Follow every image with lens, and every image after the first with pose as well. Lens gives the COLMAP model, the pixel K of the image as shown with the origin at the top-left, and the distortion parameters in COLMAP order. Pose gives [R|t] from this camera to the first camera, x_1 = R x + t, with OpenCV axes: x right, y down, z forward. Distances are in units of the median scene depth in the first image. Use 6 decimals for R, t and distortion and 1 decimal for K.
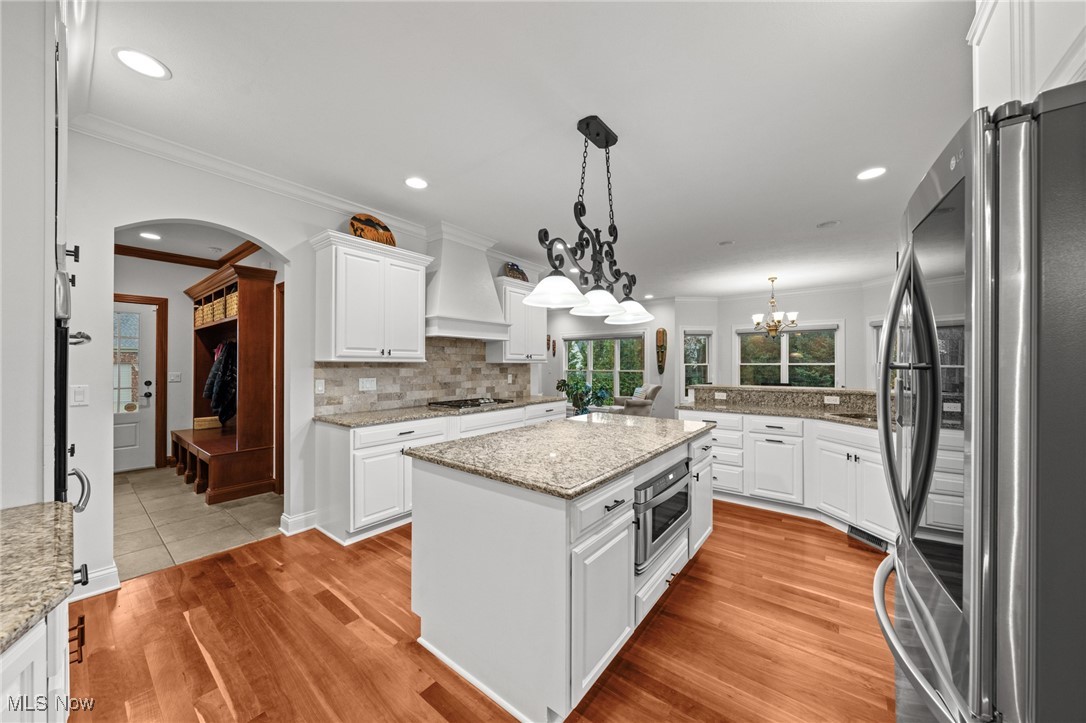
lens RADIAL K [[375.0, 0, 543.0], [0, 375.0, 361.5], [0, 0, 1]] dist [-0.000089, -0.000025]
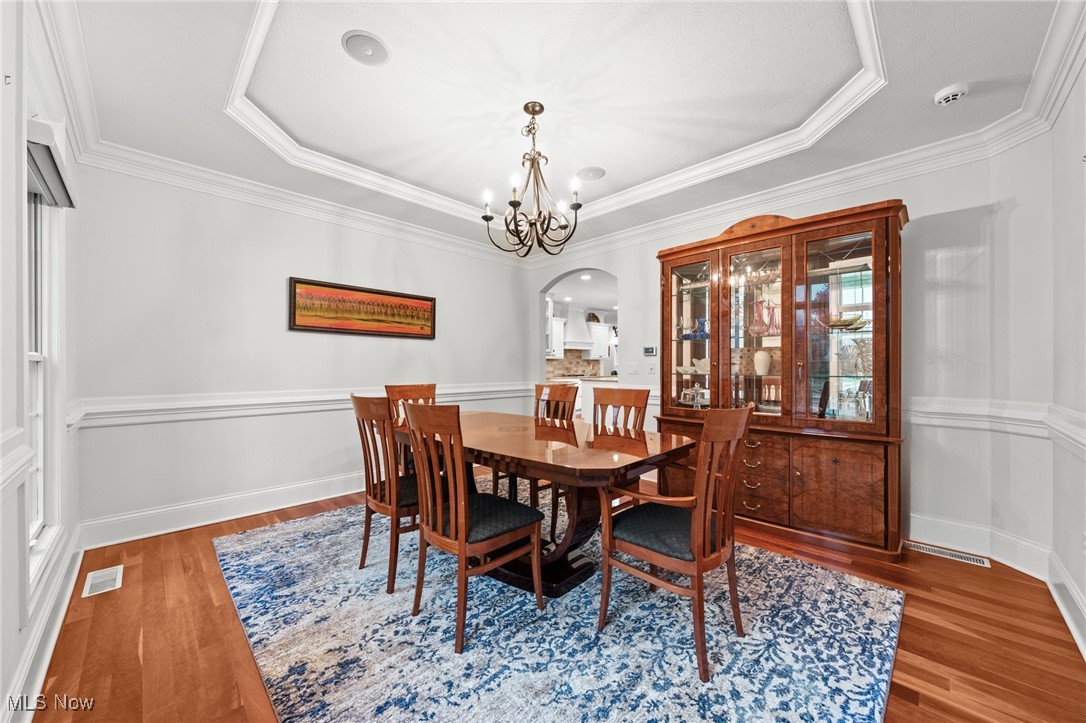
lens RADIAL K [[397.7, 0, 535.5], [0, 397.7, 363.5], [0, 0, 1]] dist [0.000134, -0.000062]
pose [[0.992095, -0.002895, -0.125453, -0.131040], [0.003231, 0.999992, 0.002476, 0.021540], [0.125445, -0.002862, 0.992096, -1.447404]]
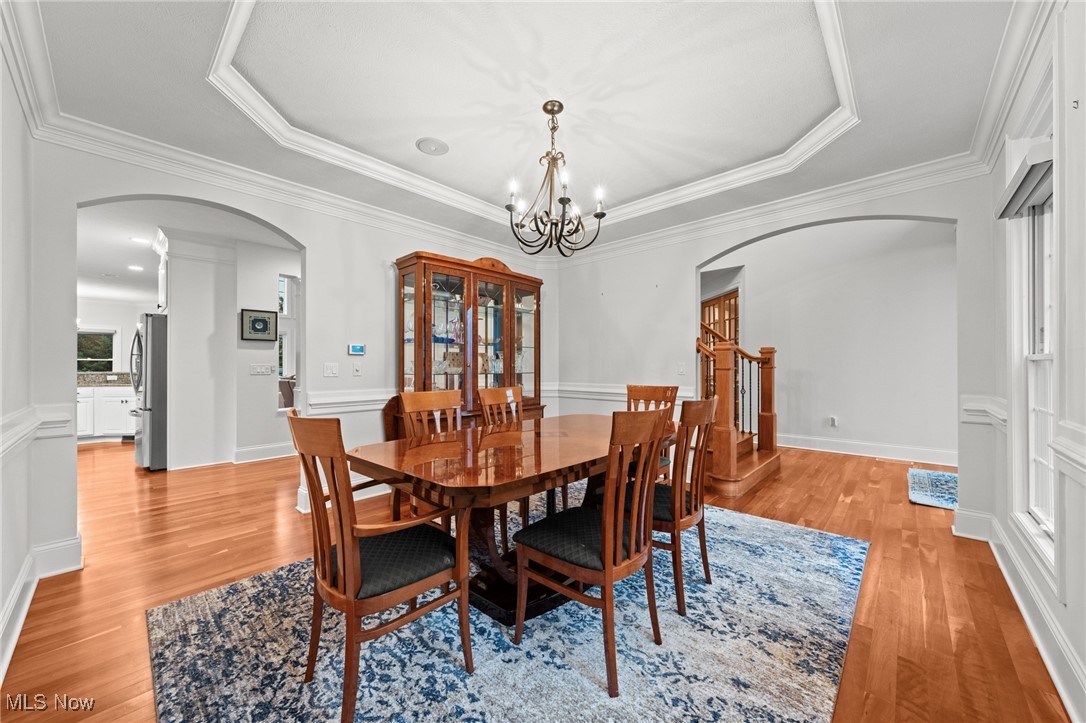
lens RADIAL K [[397.7, 0, 535.5], [0, 397.7, 363.5], [0, 0, 1]] dist [0.000134, -0.000062]
pose [[0.088634, 0.002839, 0.996060, -0.742458], [-0.006535, 0.999976, -0.002269, 0.022583], [-0.996043, -0.006308, 0.088650, -0.930638]]
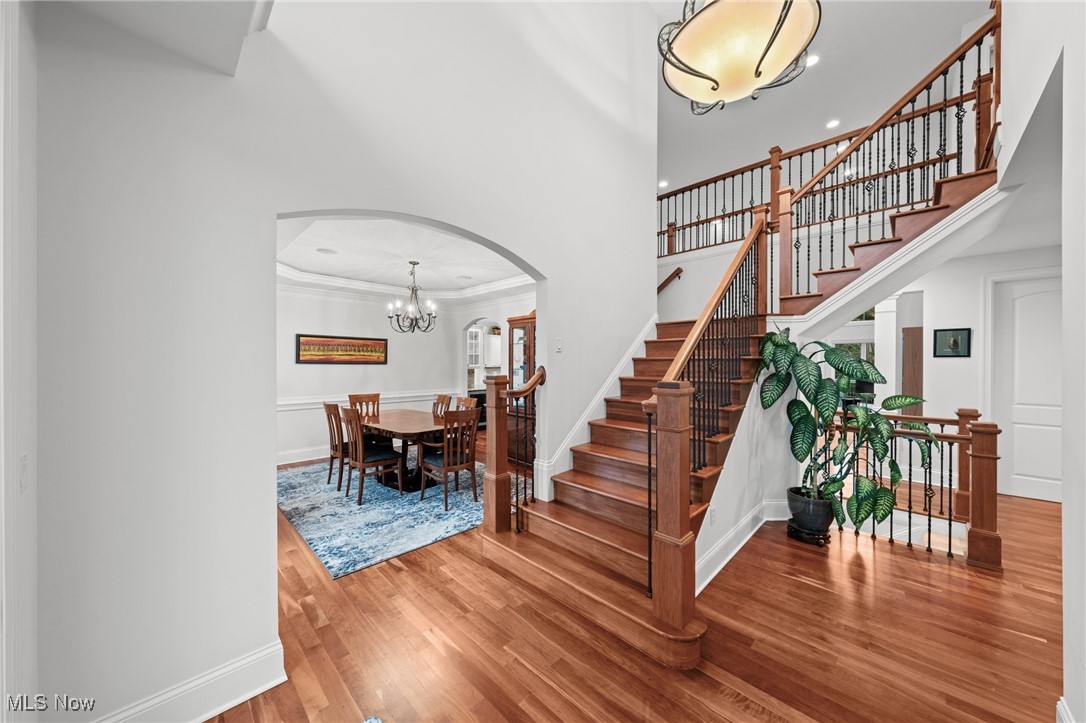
lens RADIAL K [[375.0, 0, 543.0], [0, 375.0, 361.5], [0, 0, 1]] dist [-0.000089, -0.000025]
pose [[0.993470, 0.000707, -0.114088, 0.281570], [0.000549, 0.999940, 0.010977, -0.060746], [0.114089, -0.010968, 0.993410, -1.916397]]
